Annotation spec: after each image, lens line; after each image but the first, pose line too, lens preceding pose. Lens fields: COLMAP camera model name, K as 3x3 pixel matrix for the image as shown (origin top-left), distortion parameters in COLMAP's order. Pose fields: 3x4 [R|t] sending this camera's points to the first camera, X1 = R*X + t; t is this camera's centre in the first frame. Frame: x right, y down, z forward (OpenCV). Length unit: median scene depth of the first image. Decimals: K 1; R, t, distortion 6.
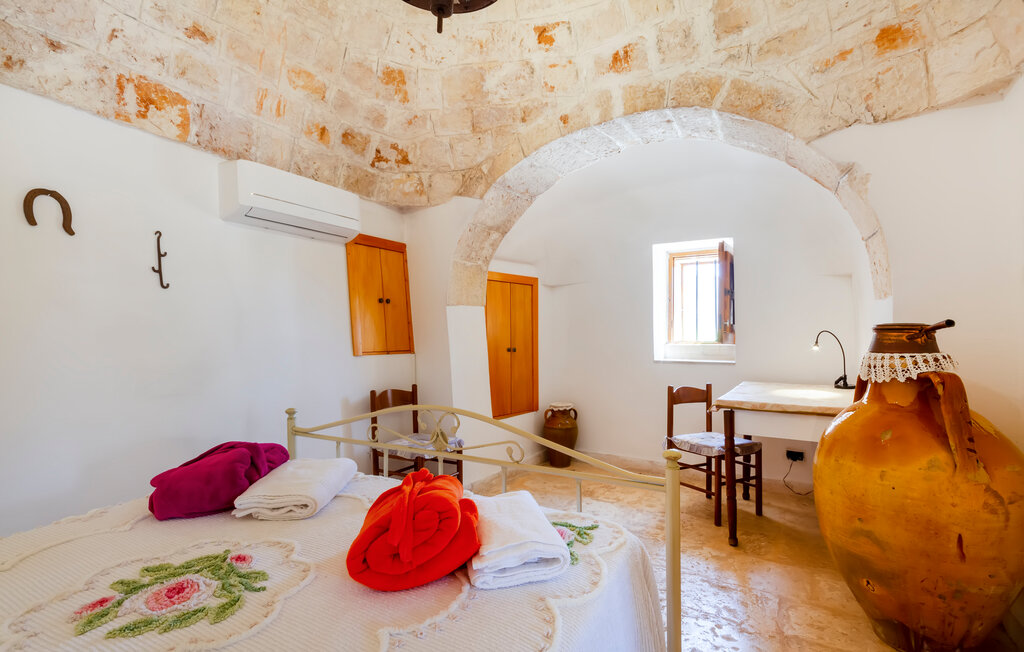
lens RADIAL K [[483.2, 0, 509.8], [0, 483.2, 328.8], [0, 0, 1]] dist [0.001989, 0.000700]
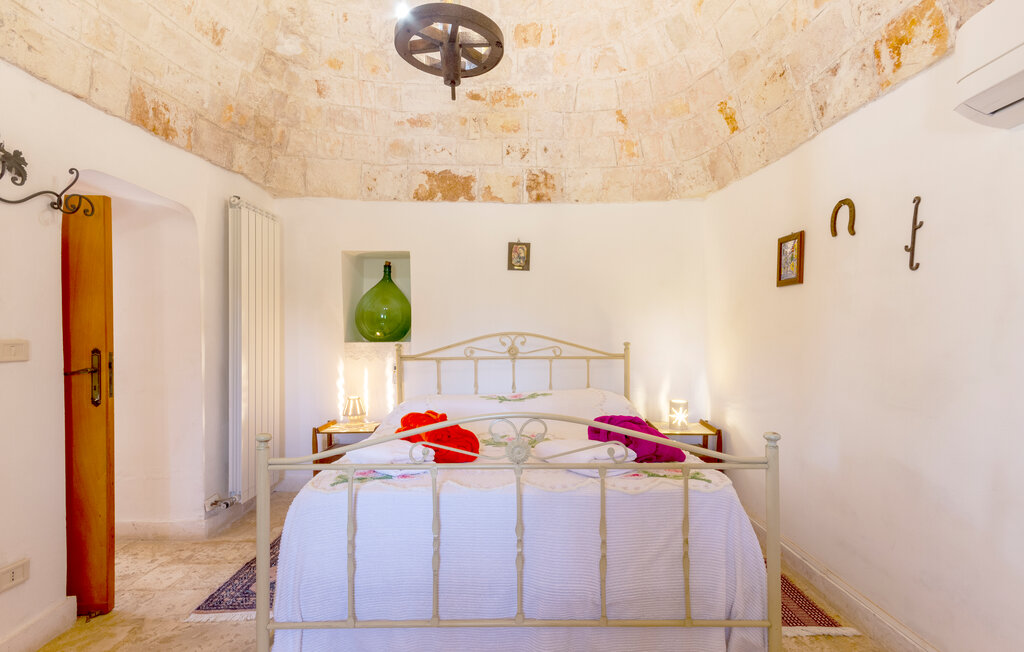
lens RADIAL K [[483.2, 0, 509.8], [0, 483.2, 328.8], [0, 0, 1]] dist [0.001989, 0.000700]
pose [[-0.847386, 0.002859, -0.530969, 0.243816], [0.017220, 0.999607, -0.022099, 0.015522], [0.530697, -0.027870, -0.847103, 1.335946]]
